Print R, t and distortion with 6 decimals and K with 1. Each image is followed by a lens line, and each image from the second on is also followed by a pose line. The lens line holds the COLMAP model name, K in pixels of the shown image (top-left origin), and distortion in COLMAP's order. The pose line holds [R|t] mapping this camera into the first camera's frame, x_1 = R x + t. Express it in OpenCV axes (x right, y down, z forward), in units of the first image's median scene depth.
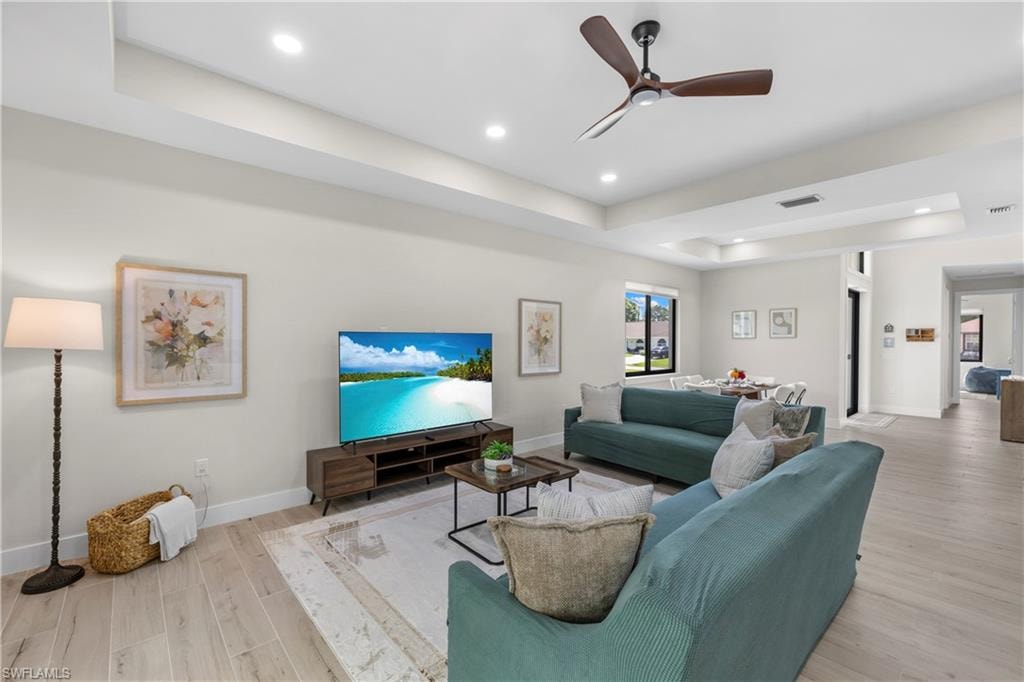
lens RADIAL K [[432.1, 0, 509.3], [0, 432.1, 347.4], [0, 0, 1]] dist [0.003428, 0.000232]
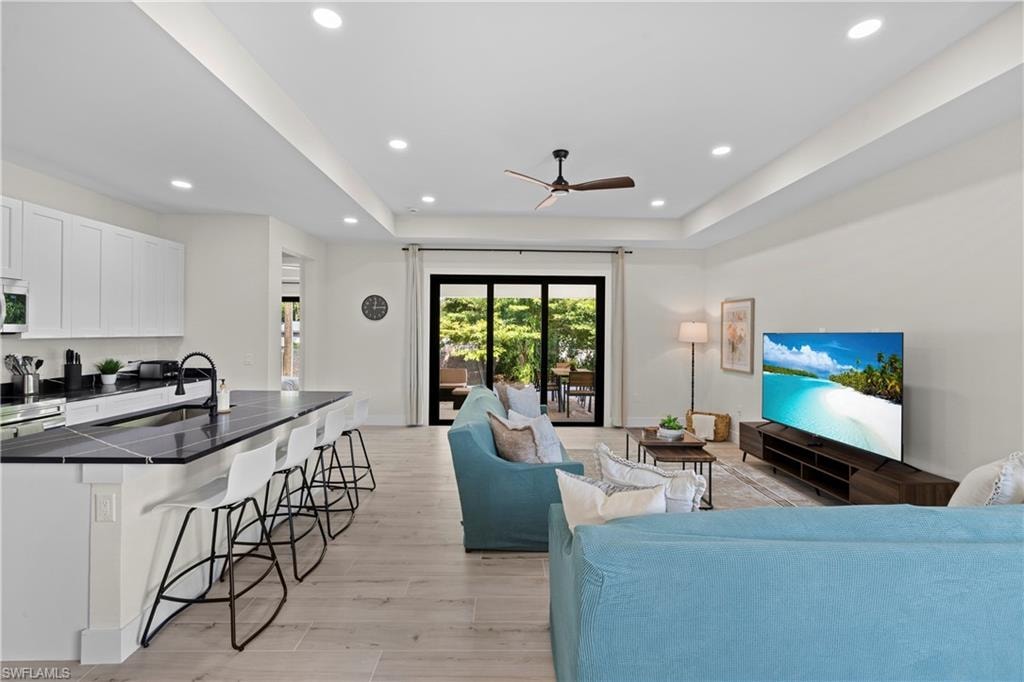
lens RADIAL K [[430.7, 0, 514.1], [0, 430.7, 330.0], [0, 0, 1]] dist [-0.001448, -0.000305]
pose [[-0.647934, -0.013012, -0.761586, 0.848701], [-0.023906, 0.999709, 0.003258, -0.023425], [0.761322, 0.020317, -0.648056, 0.974920]]
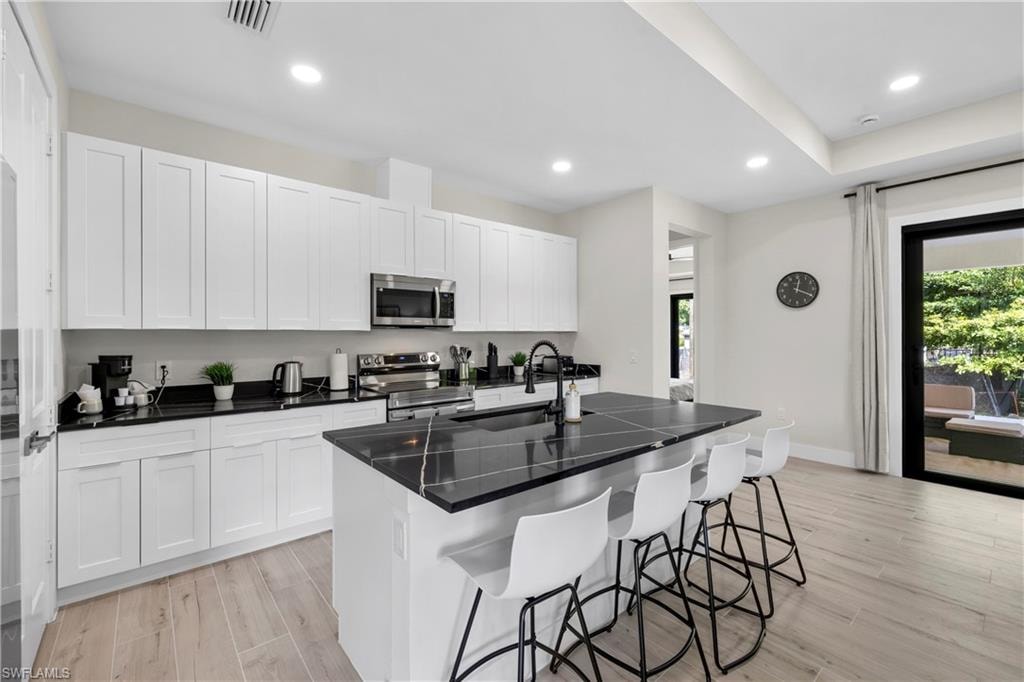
lens RADIAL K [[433.5, 0, 506.6], [0, 433.5, 336.0], [0, 0, 1]] dist [-0.000916, -0.000057]
pose [[-0.999440, 0.000247, 0.033475, 0.704638], [0.000912, 0.999803, 0.019847, 0.004554], [-0.033464, 0.019866, -0.999242, 0.730991]]
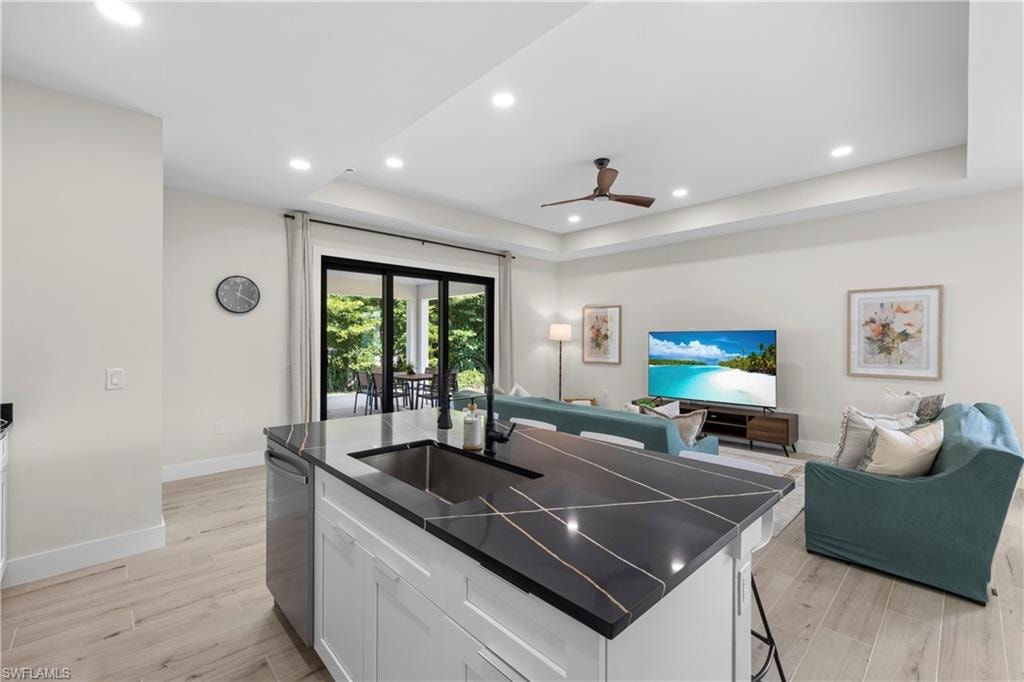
lens RADIAL K [[430.7, 0, 511.5], [0, 430.7, 336.2], [0, 0, 1]] dist [0.000213, 0.000067]
pose [[0.028581, -0.007257, -0.999565, 1.040970], [-0.020807, 0.999753, -0.007853, 0.005900], [0.999375, 0.021023, 0.028423, 0.288082]]
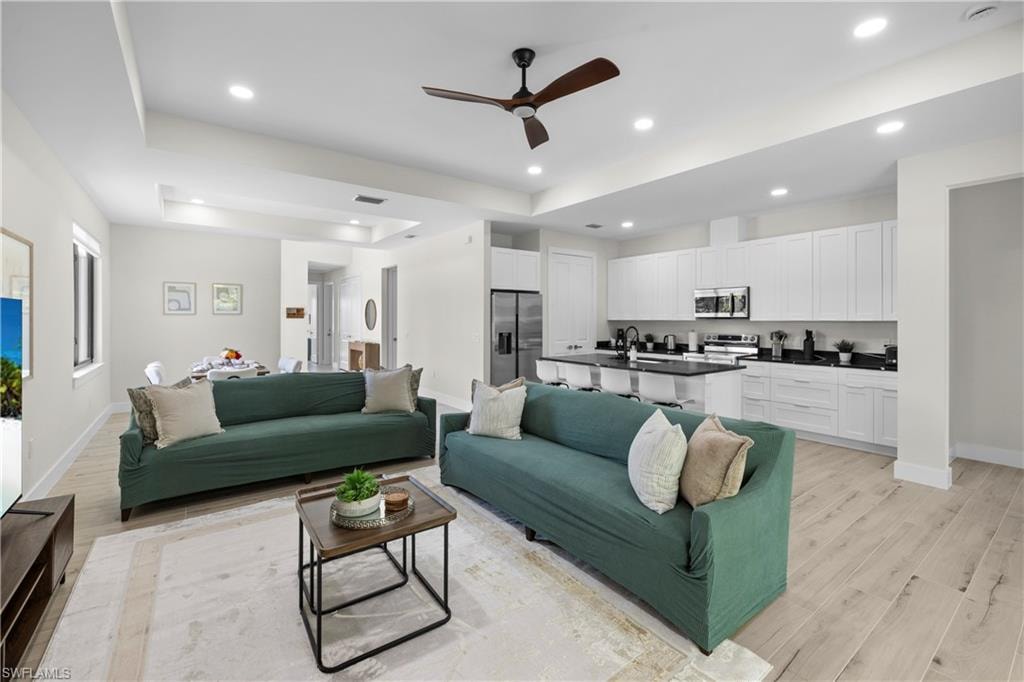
lens RADIAL K [[435.2, 0, 511.2], [0, 435.2, 318.9], [0, 0, 1]] dist [0.000659, 0.000141]
pose [[0.085715, -0.002413, 0.996317, -0.442228], [0.015782, 0.999875, 0.001064, -0.005314], [-0.996195, 0.015632, 0.085743, 0.472516]]
